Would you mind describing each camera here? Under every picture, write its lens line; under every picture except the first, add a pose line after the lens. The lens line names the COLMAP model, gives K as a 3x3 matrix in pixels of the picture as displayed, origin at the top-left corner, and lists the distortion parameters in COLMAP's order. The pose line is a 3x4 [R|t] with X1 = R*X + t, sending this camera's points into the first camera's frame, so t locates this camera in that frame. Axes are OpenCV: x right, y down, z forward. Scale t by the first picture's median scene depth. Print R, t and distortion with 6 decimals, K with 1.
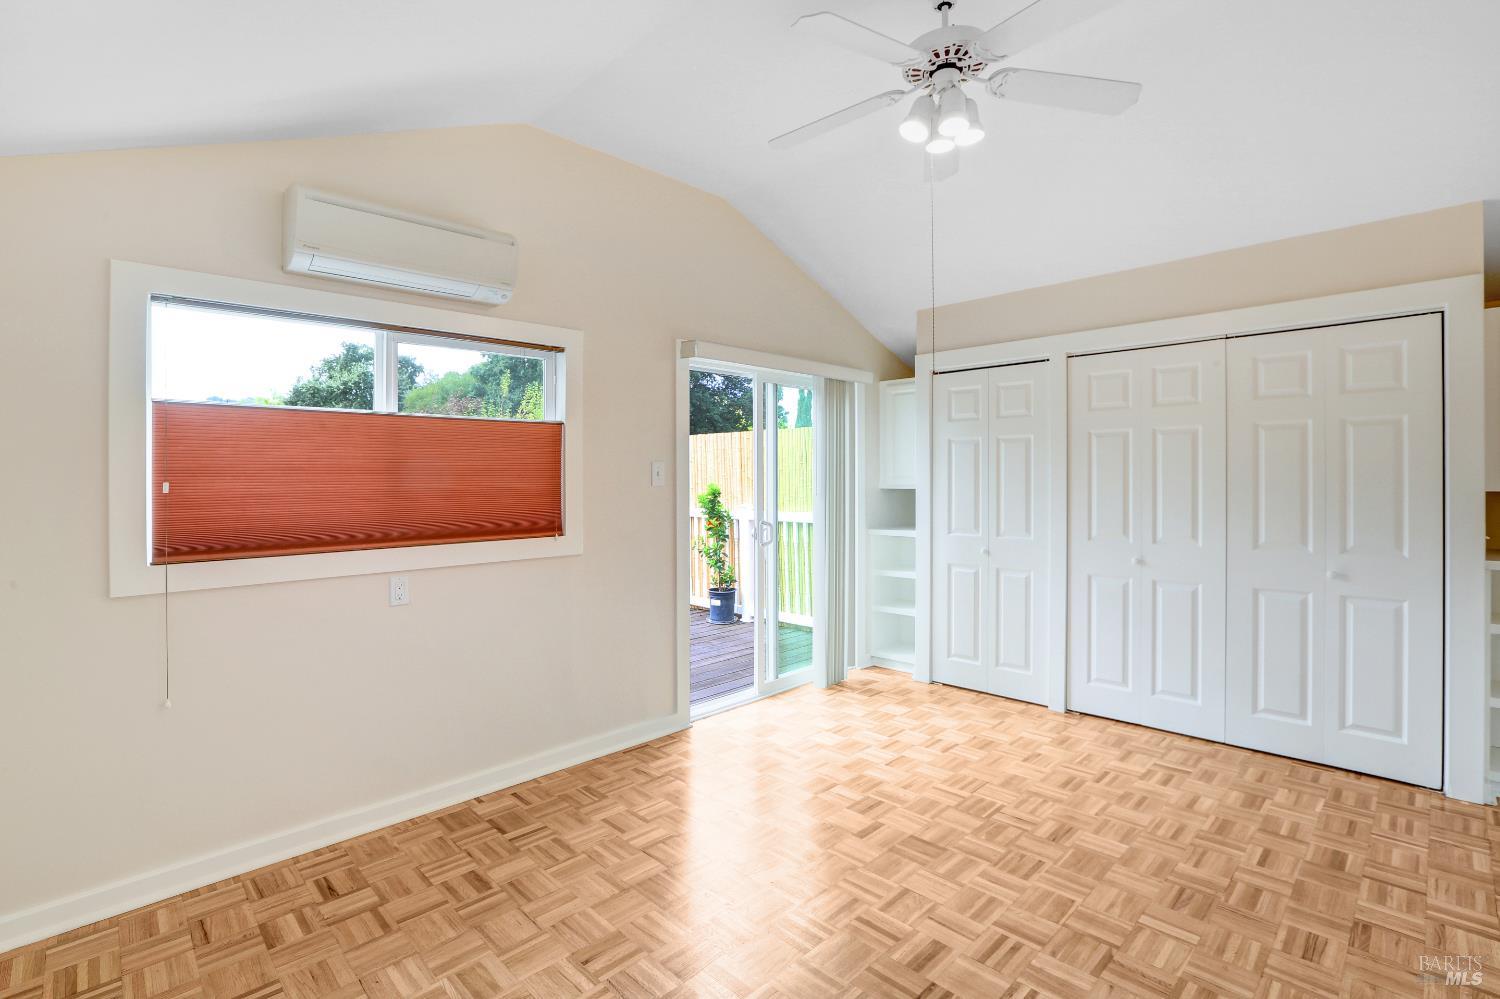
lens RADIAL K [[715.3, 0, 714.4], [0, 715.3, 484.2], [0, 0, 1]] dist [-0.014511, 0.001260]
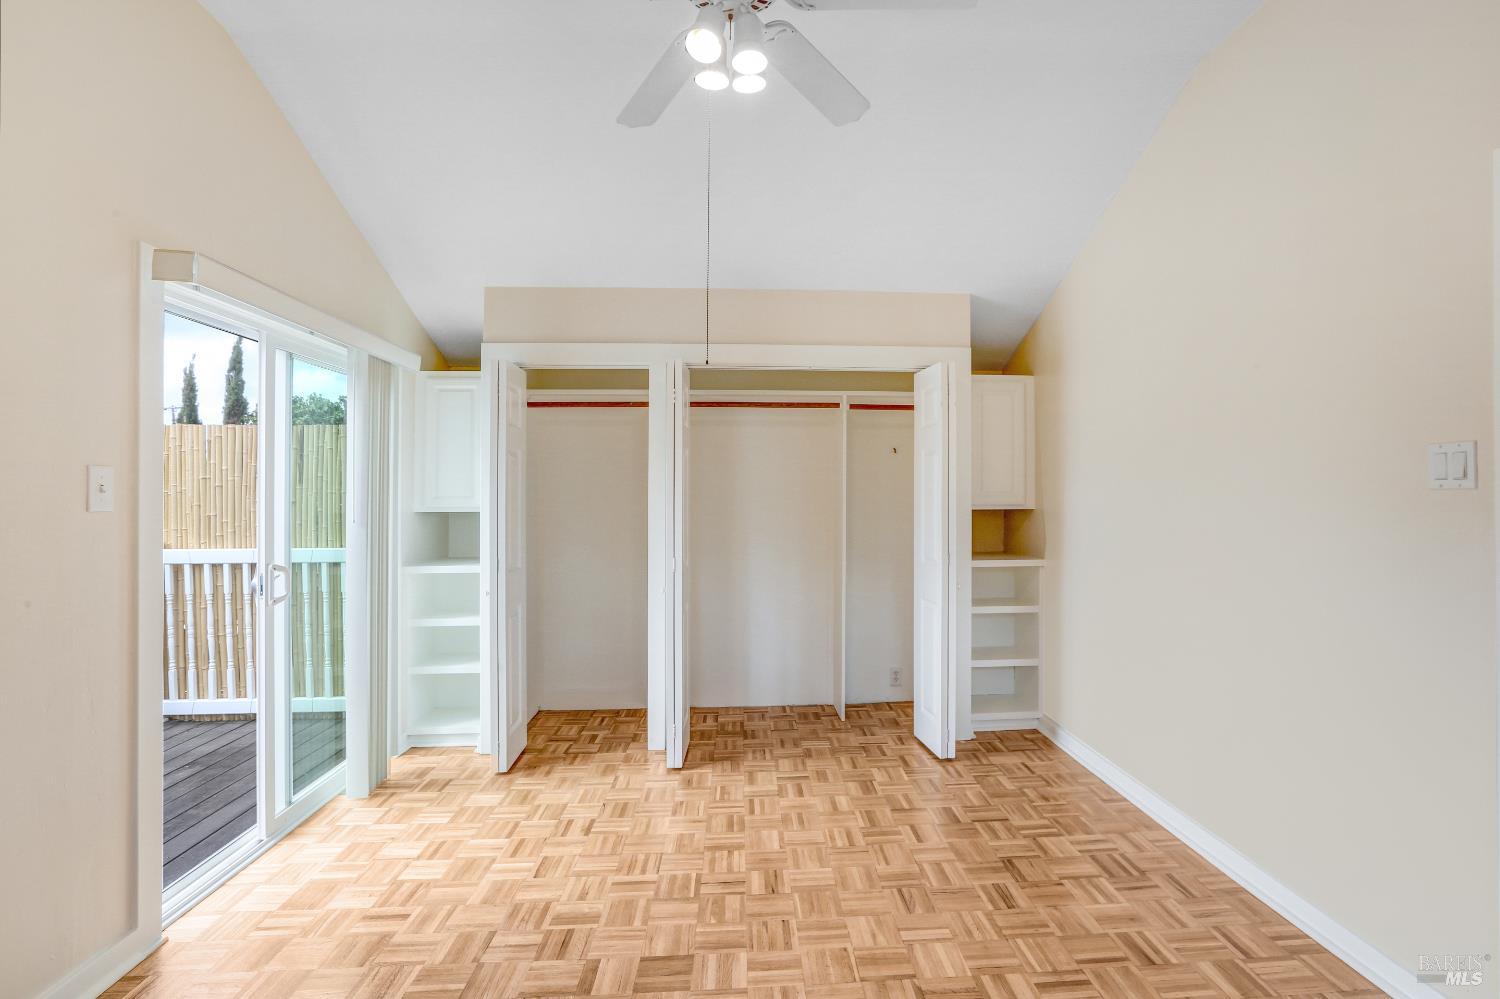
lens RADIAL K [[752.4, 0, 787.9], [0, 752.4, 499.5], [0, 0, 1]] dist [-0.069501, 0.035031]
pose [[0.624575, 0.003654, 0.780956, -0.223228], [0.005575, 0.999943, -0.009138, 0.003255], [-0.780945, 0.010061, 0.624519, 0.333544]]
